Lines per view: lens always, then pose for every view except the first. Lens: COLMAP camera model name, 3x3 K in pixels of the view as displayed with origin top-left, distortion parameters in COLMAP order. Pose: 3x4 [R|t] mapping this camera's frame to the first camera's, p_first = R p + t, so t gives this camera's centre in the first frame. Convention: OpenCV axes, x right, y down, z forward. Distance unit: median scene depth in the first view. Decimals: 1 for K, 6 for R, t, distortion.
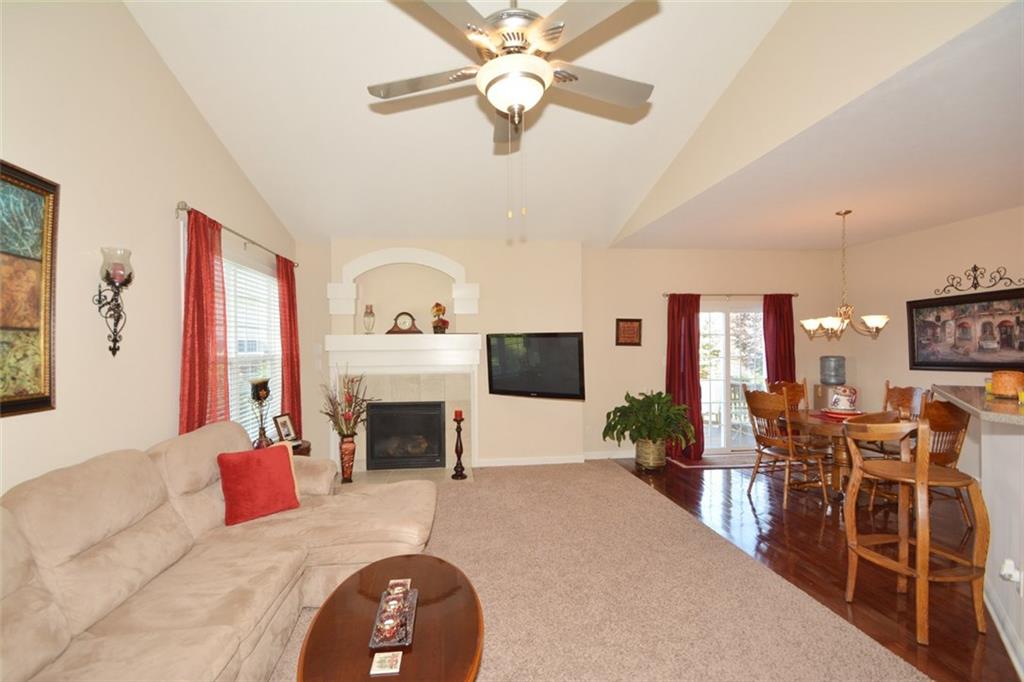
lens RADIAL K [[452.4, 0, 485.5], [0, 452.4, 341.7], [0, 0, 1]] dist [-0.017795, -0.002710]
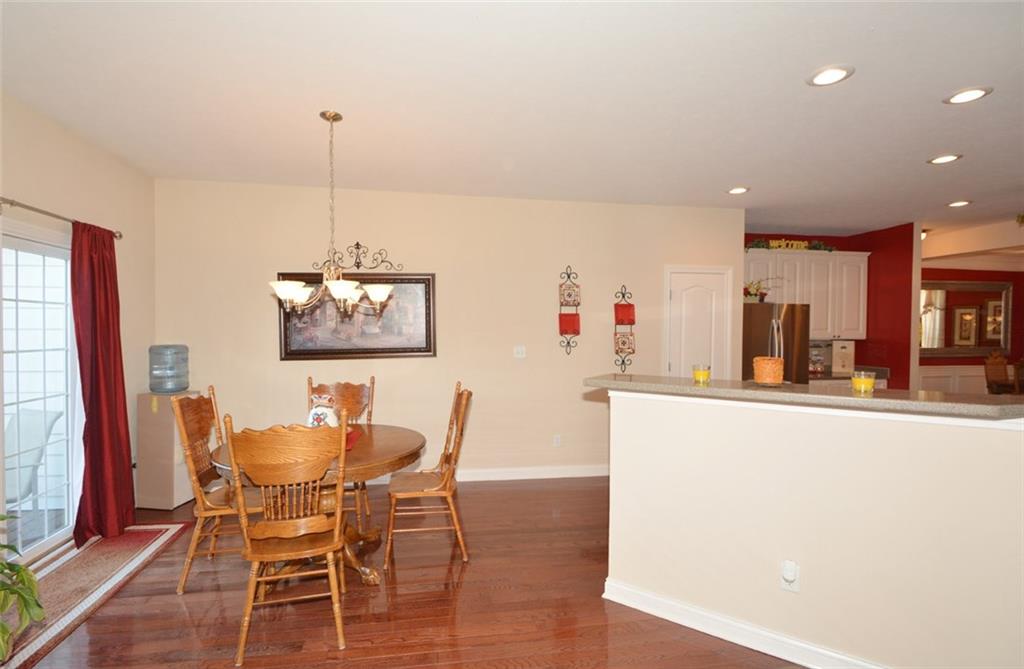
lens RADIAL K [[468.5, 0, 493.2], [0, 468.5, 343.0], [0, 0, 1]] dist [0.005265, 0.000070]
pose [[-0.061736, -0.021876, 0.997853, 0.107268], [-0.014679, 0.999672, 0.021008, 0.009790], [-0.997985, -0.013351, -0.062037, 0.701444]]
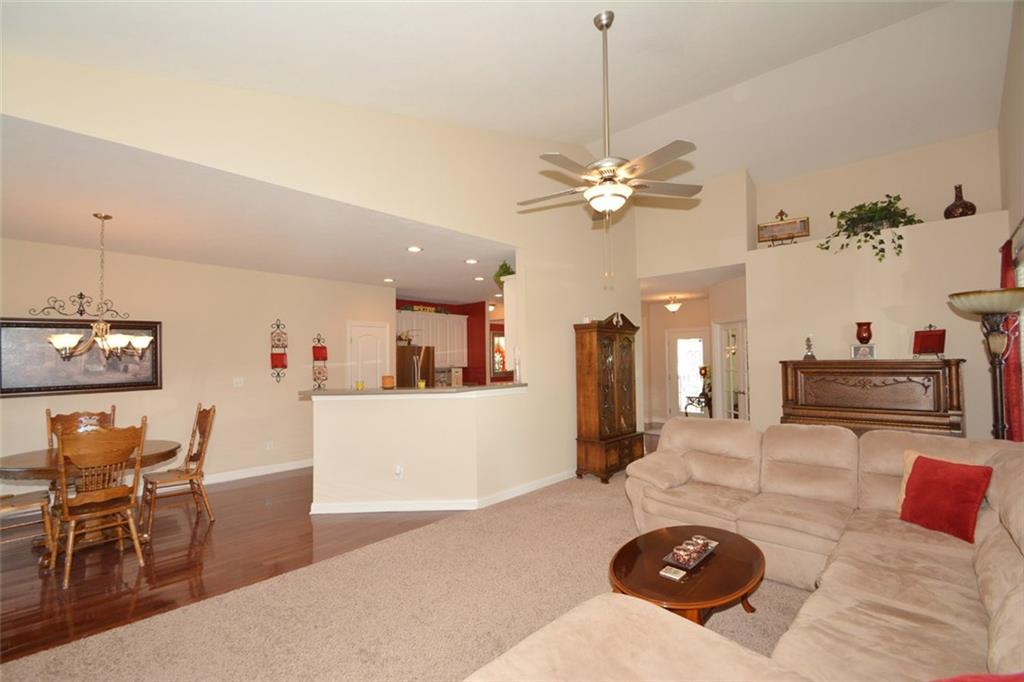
lens RADIAL K [[452.4, 0, 504.1], [0, 452.4, 350.0], [0, 0, 1]] dist [-0.017795, -0.002710]
pose [[-0.659365, 0.036708, 0.750926, -0.318166], [0.013042, 0.999216, -0.037393, 0.014820], [-0.751710, -0.014862, -0.659327, 0.846369]]
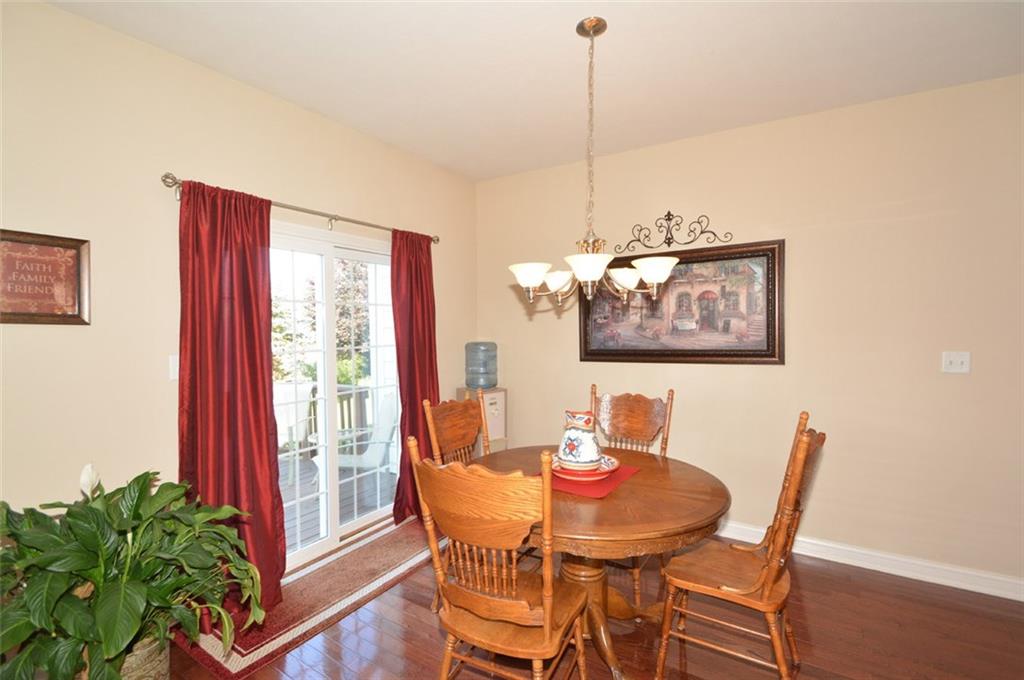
lens RADIAL K [[472.3, 0, 502.5], [0, 472.3, 345.8], [0, 0, 1]] dist [-0.008907, -0.000244]
pose [[0.620270, -0.030108, 0.783811, 0.314865], [-0.005435, 0.999074, 0.042678, 0.008852], [-0.784370, -0.030732, 0.619532, 0.663764]]
